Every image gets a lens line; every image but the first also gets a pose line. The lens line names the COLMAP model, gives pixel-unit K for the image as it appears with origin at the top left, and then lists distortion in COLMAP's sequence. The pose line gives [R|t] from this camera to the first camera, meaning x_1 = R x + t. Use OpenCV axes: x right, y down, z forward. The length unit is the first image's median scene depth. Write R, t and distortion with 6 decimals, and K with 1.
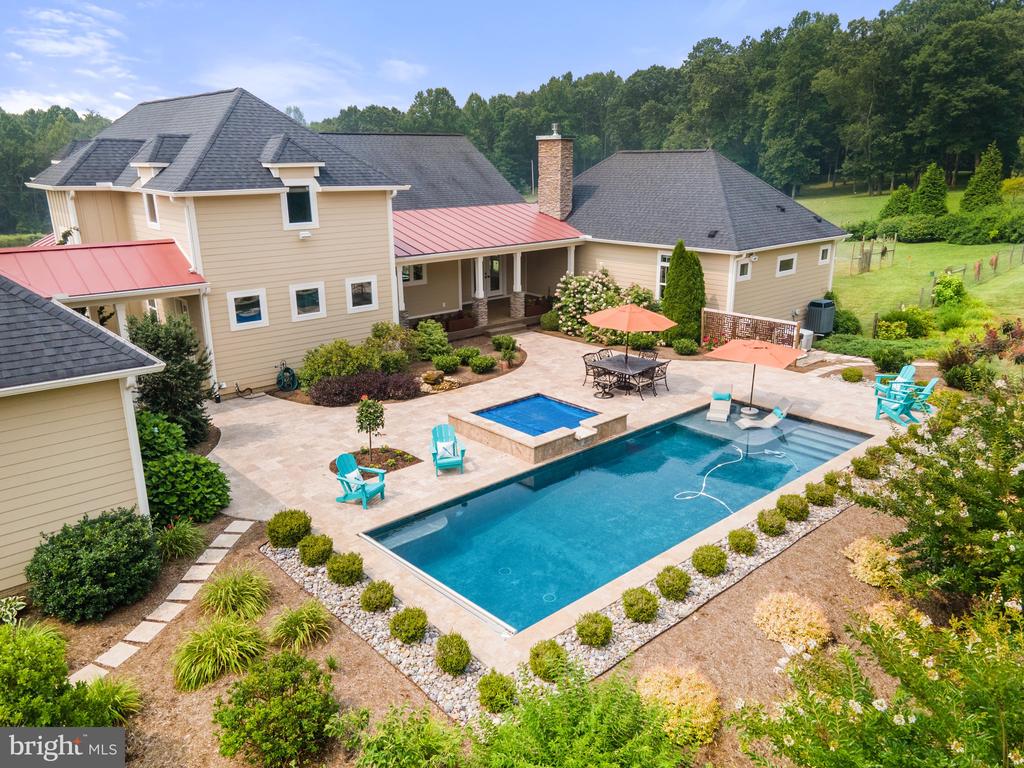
lens RADIAL K [[745.8, 0, 511.9], [0, 745.8, 381.9], [0, 0, 1]] dist [0.020724, 0.027361]
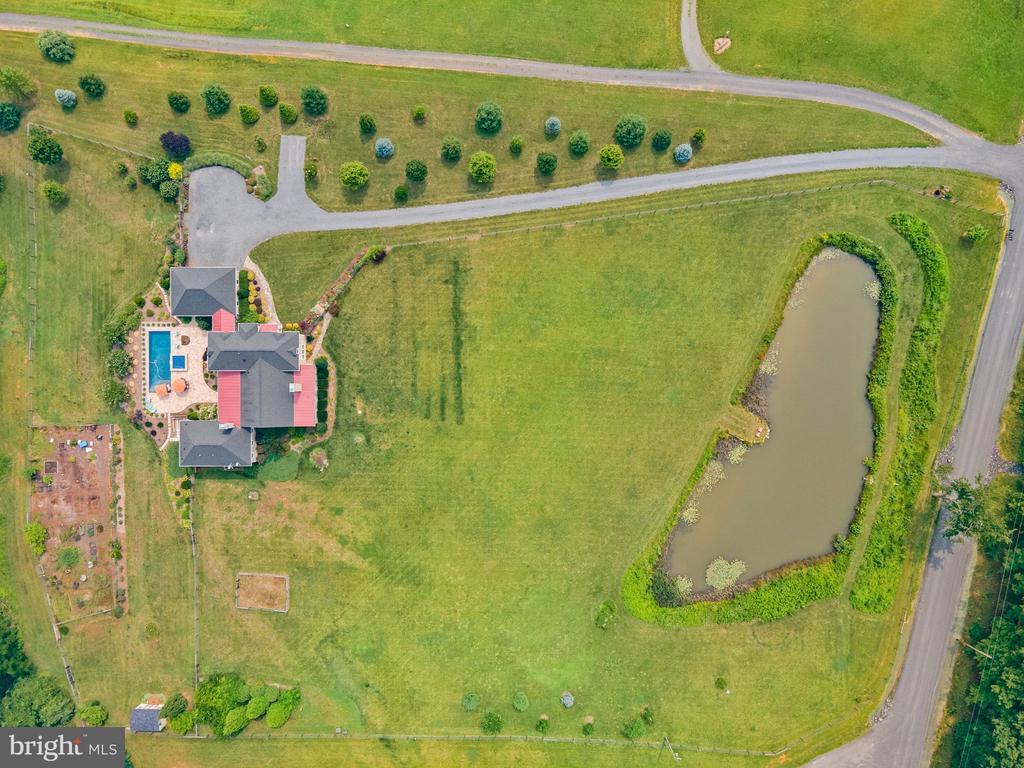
lens RADIAL K [[745.8, 0, 516.0], [0, 745.8, 385.0], [0, 0, 1]] dist [0.020724, 0.027361]
pose [[-0.662606, 0.748841, 0.013799, -1.837695], [-0.204303, -0.198440, 0.958583, -6.787979], [0.720564, 0.632344, 0.284478, 1.223116]]
